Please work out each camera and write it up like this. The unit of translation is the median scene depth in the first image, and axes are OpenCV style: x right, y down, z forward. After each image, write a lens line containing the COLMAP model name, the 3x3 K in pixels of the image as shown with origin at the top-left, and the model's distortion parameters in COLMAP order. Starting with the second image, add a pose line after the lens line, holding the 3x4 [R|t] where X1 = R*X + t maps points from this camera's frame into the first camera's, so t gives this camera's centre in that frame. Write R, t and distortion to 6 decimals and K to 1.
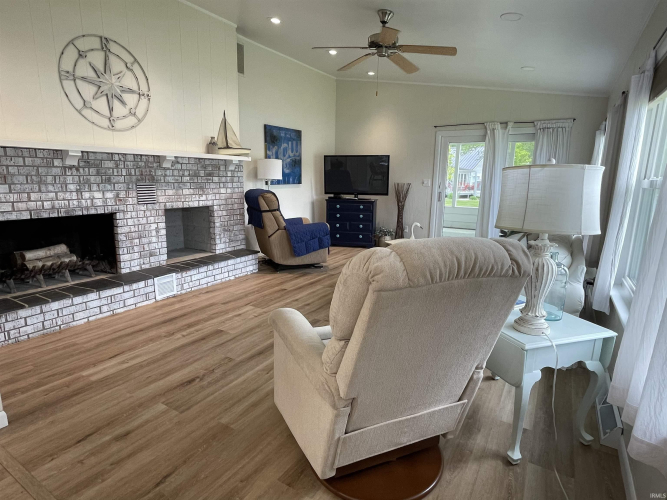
lens RADIAL K [[373.5, 0, 333.6], [0, 373.5, 250.4], [0, 0, 1]] dist [-0.005151, 0.003797]
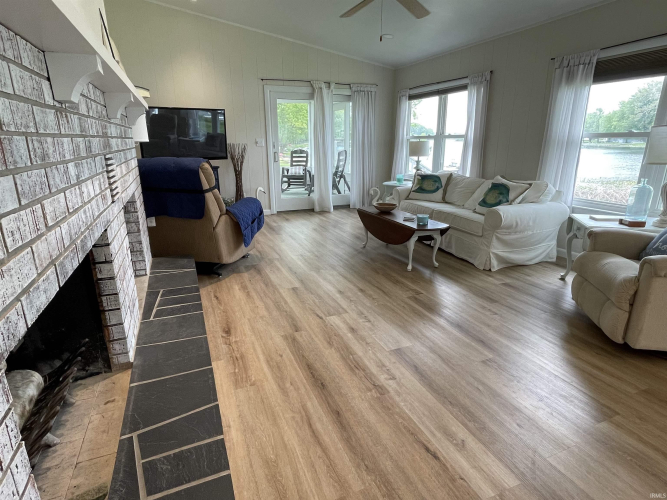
lens RADIAL K [[373.5, 0, 336.8], [0, 373.5, 249.4], [0, 0, 1]] dist [-0.005151, 0.003797]
pose [[0.583097, -0.247749, 0.773705, -0.748791], [0.172089, 0.968421, 0.180406, -0.107948], [-0.793967, 0.027952, 0.607318, 0.543781]]
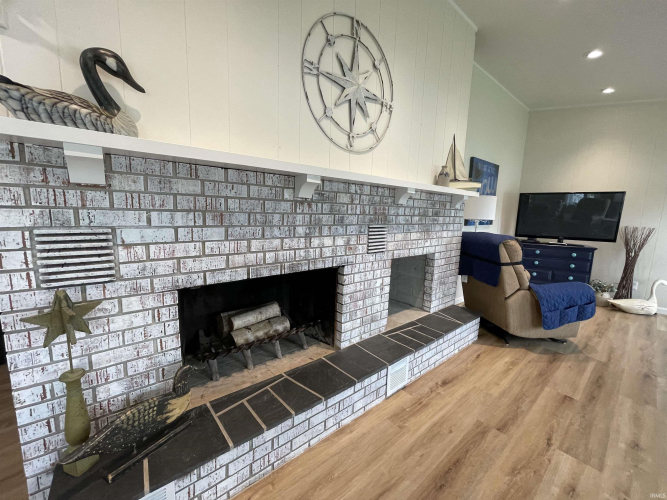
lens RADIAL K [[270.1, 0, 330.5], [0, 270.1, 250.6], [0, 0, 1]] dist [-0.003998, 0.000239]
pose [[0.946539, 0.059956, -0.316969, -0.440974], [-0.078380, 0.995876, -0.045688, -0.103003], [0.312922, 0.068089, 0.947335, 0.496899]]
